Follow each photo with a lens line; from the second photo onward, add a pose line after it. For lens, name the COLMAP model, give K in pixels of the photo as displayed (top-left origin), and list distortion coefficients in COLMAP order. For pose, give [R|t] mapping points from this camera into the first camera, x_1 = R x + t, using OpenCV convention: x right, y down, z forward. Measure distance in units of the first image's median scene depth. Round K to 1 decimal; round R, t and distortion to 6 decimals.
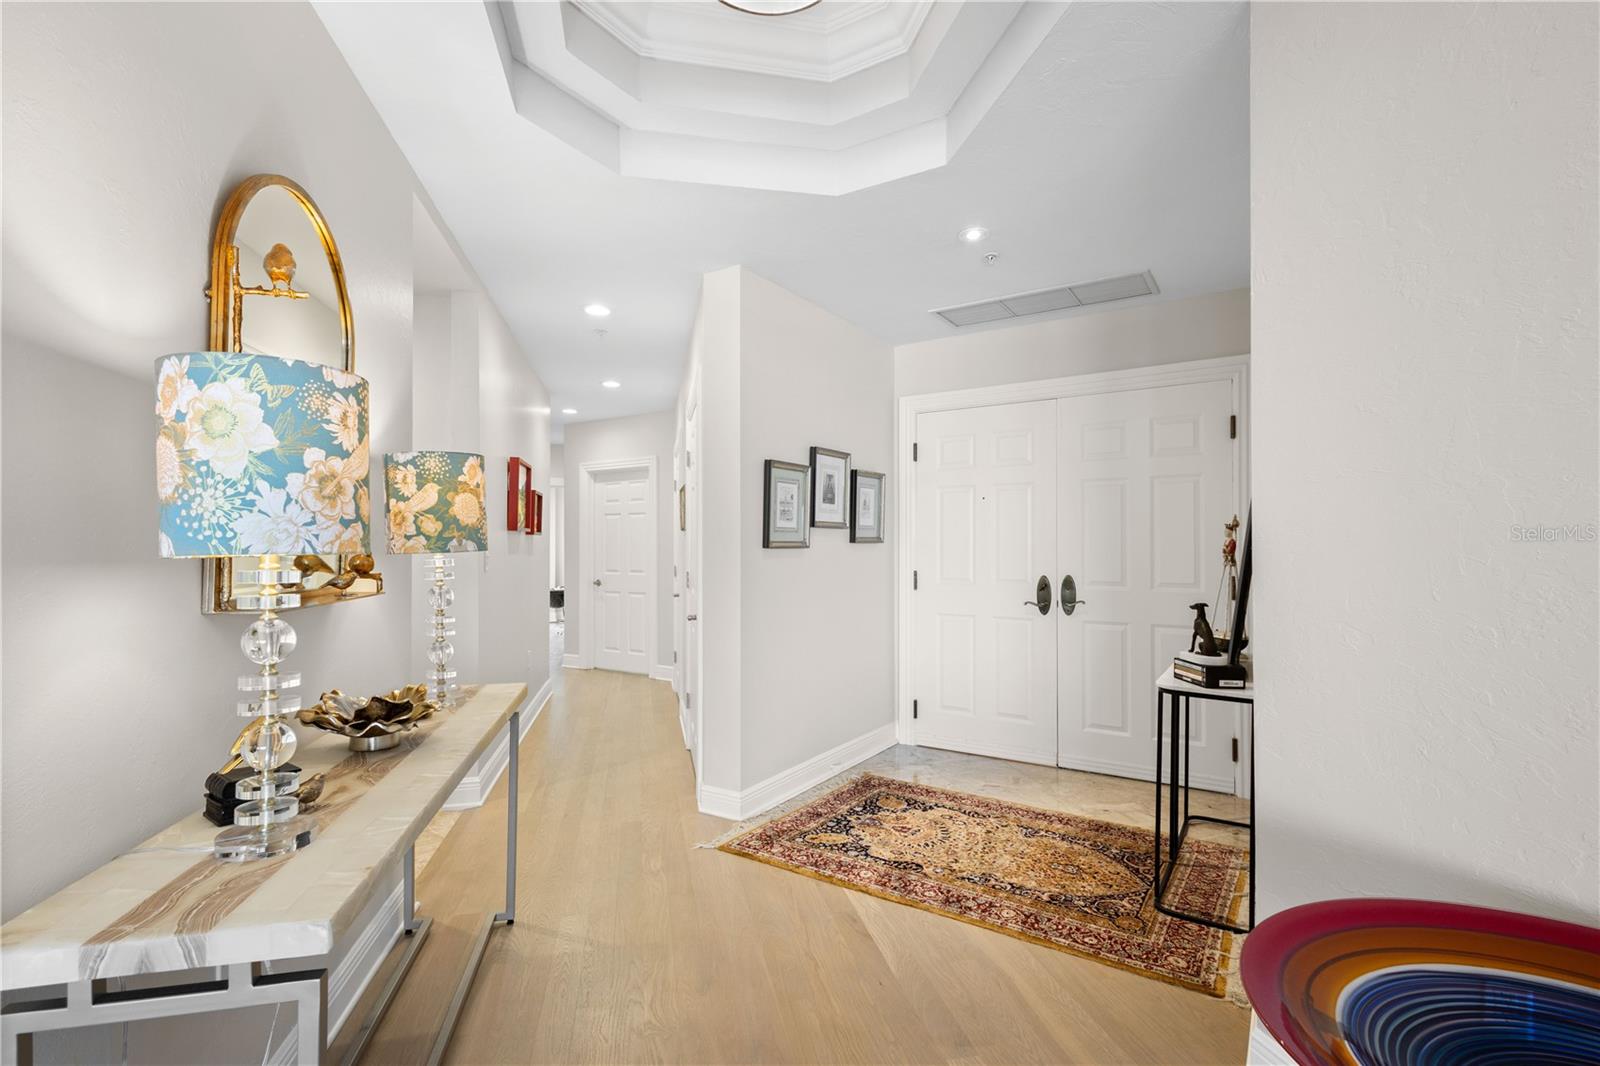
lens RADIAL K [[742.1, 0, 797.5], [0, 742.1, 535.4], [0, 0, 1]] dist [0.013139, 0.000020]
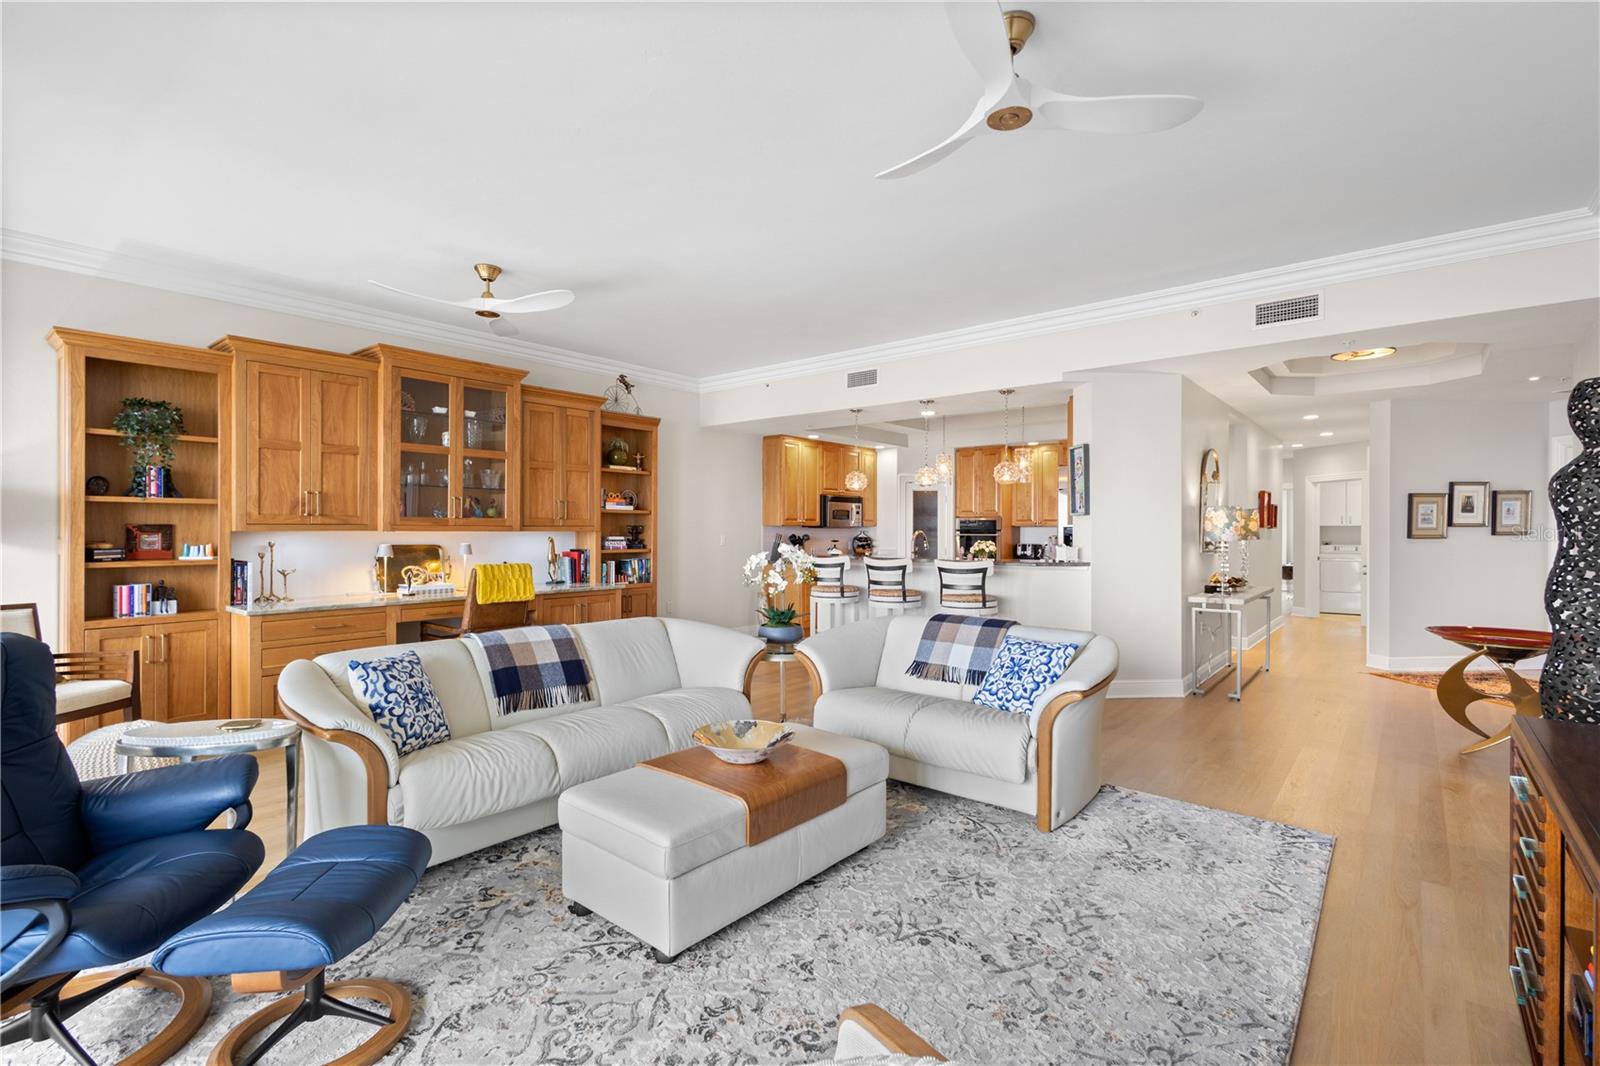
lens RADIAL K [[742.1, 0, 797.5], [0, 742.1, 535.4], [0, 0, 1]] dist [0.013139, 0.000020]
pose [[0.624879, 0.008500, -0.780675, 0.418160], [0.012111, 0.999715, 0.020579, -0.043401], [0.780628, -0.022314, 0.624598, -1.271550]]
